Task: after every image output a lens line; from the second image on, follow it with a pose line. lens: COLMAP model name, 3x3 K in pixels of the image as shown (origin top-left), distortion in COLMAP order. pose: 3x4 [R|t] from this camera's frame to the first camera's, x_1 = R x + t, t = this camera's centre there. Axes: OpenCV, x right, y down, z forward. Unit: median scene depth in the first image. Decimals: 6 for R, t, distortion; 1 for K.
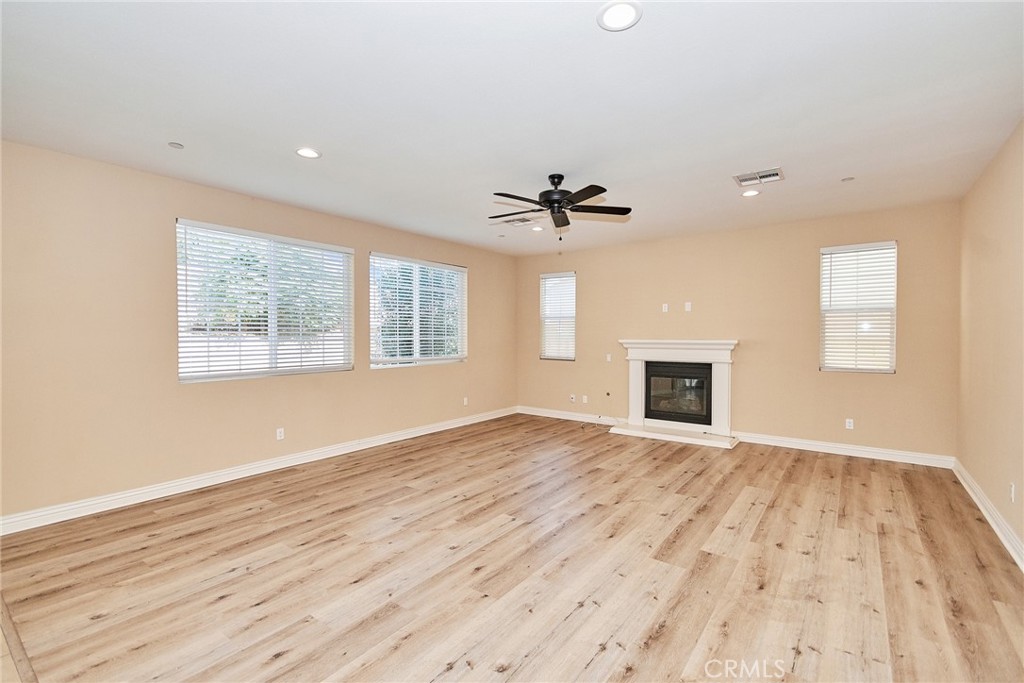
lens RADIAL K [[461.1, 0, 505.2], [0, 461.1, 346.5], [0, 0, 1]] dist [0.021077, -0.006294]
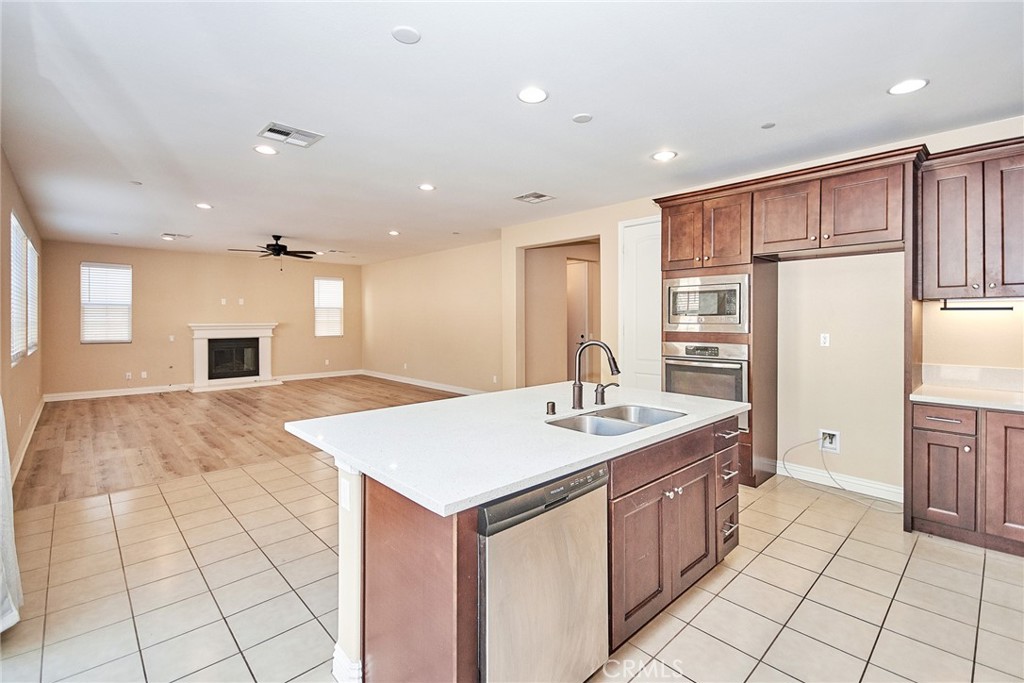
lens RADIAL K [[461.1, 0, 513.9], [0, 461.1, 323.0], [0, 0, 1]] dist [0.021077, -0.006294]
pose [[0.179223, -0.009908, 0.983759, -1.291731], [0.026596, 0.999633, 0.005223, 0.000734], [-0.983449, 0.025228, 0.179420, -0.229925]]
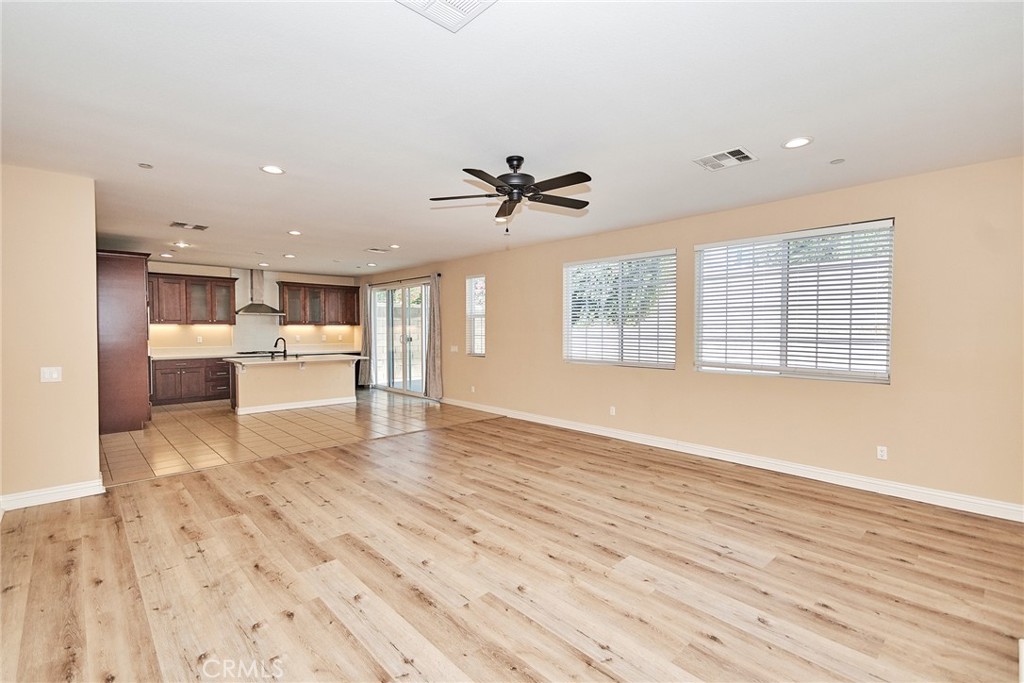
lens RADIAL K [[461.1, 0, 522.5], [0, 461.1, 328.0], [0, 0, 1]] dist [0.021077, -0.006294]
pose [[-0.159600, -0.001861, -0.987180, 0.828799], [-0.027592, 0.999616, 0.002576, -0.037963], [0.986796, 0.027649, -0.159590, 0.958169]]
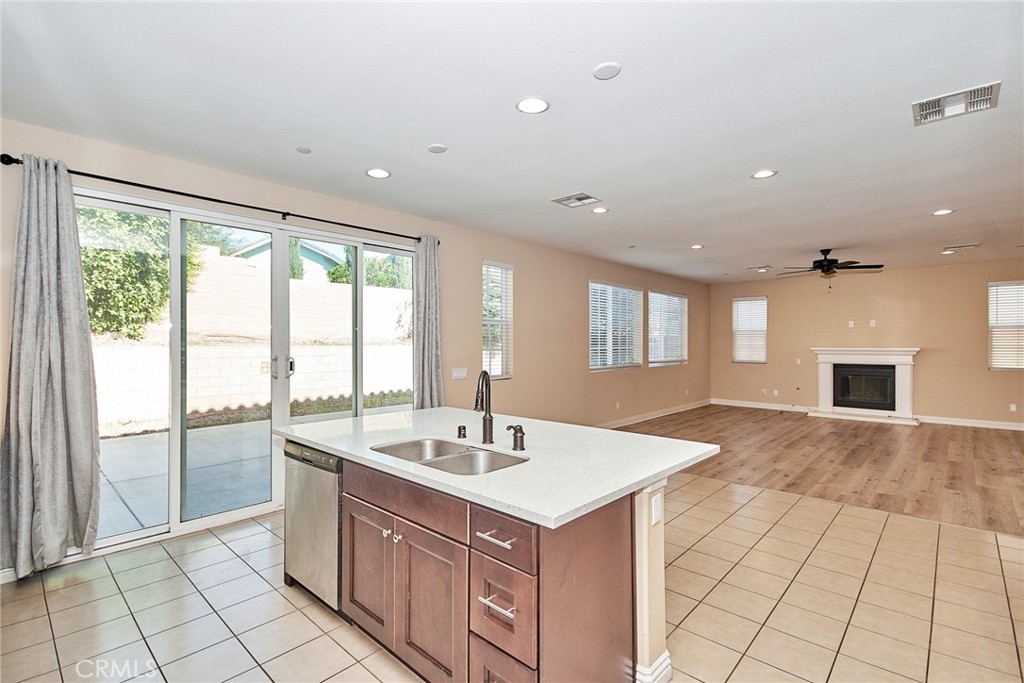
lens RADIAL K [[461.1, 0, 496.5], [0, 461.1, 349.1], [0, 0, 1]] dist [0.021077, -0.006294]
pose [[0.990666, 0.000767, -0.136310, -0.689495], [-0.002482, 0.999920, -0.012413, 0.011196], [0.136290, 0.012636, 0.990588, -0.682496]]
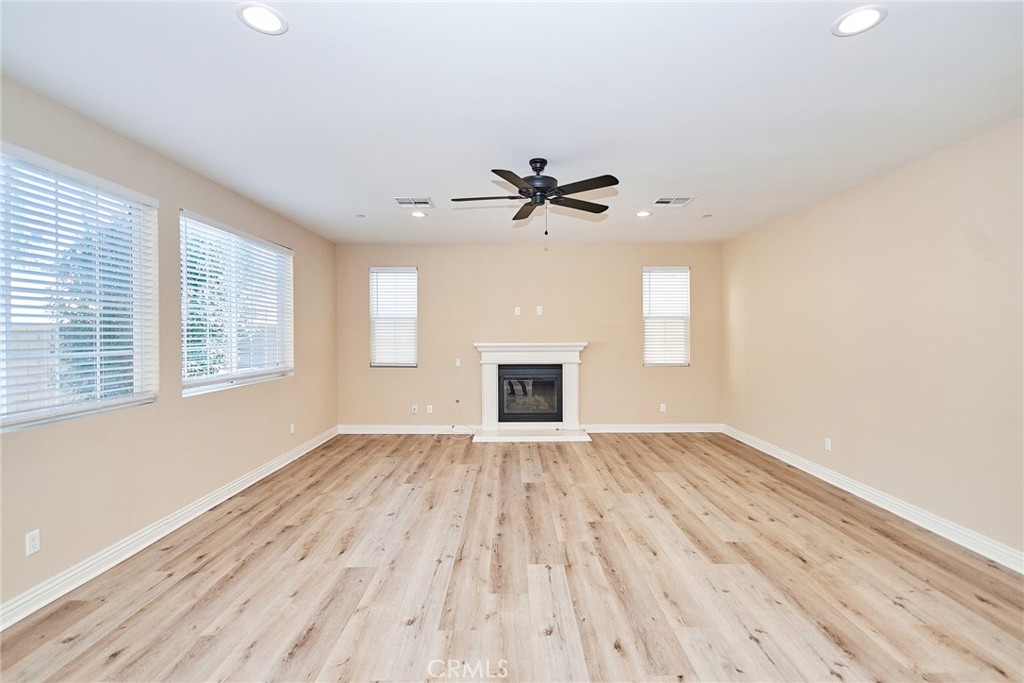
lens RADIAL K [[461.1, 0, 518.0], [0, 461.1, 334.9], [0, 0, 1]] dist [0.021077, -0.006294]
pose [[0.790534, -0.002754, 0.612412, -0.379159], [0.019374, 0.999602, -0.020514, -0.014762], [-0.612112, 0.028082, 0.790272, 0.272292]]
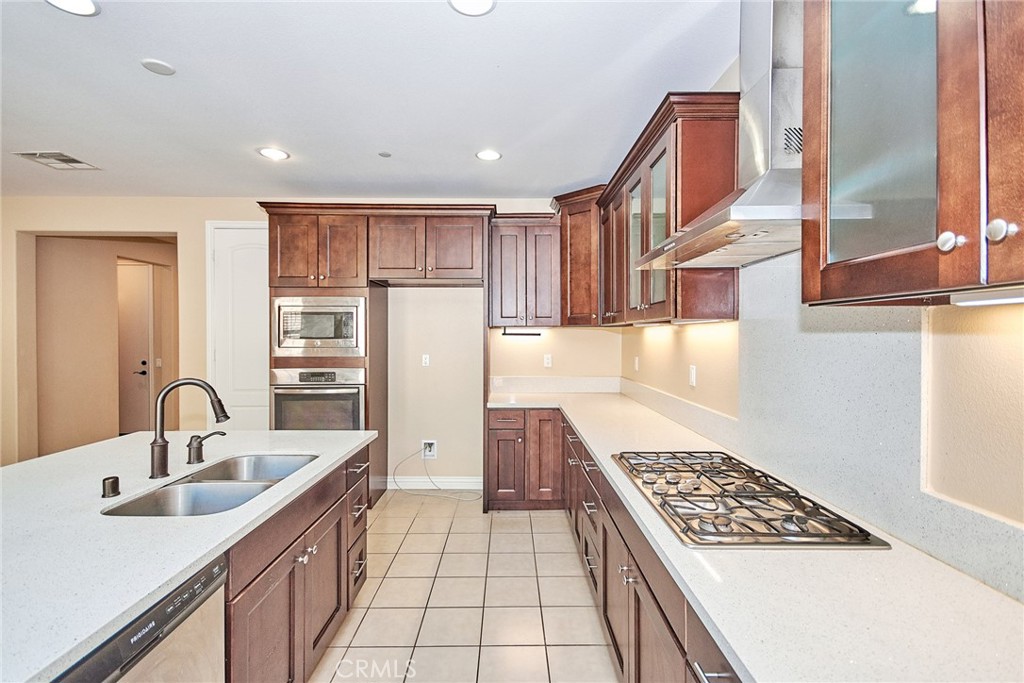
lens RADIAL K [[461.1, 0, 506.2], [0, 461.1, 338.1], [0, 0, 1]] dist [0.021077, -0.006294]
pose [[-0.599557, -0.006172, 0.800308, -1.227181], [0.021706, 0.999477, 0.023969, -0.010484], [-0.800037, 0.031742, -0.599110, -0.206963]]
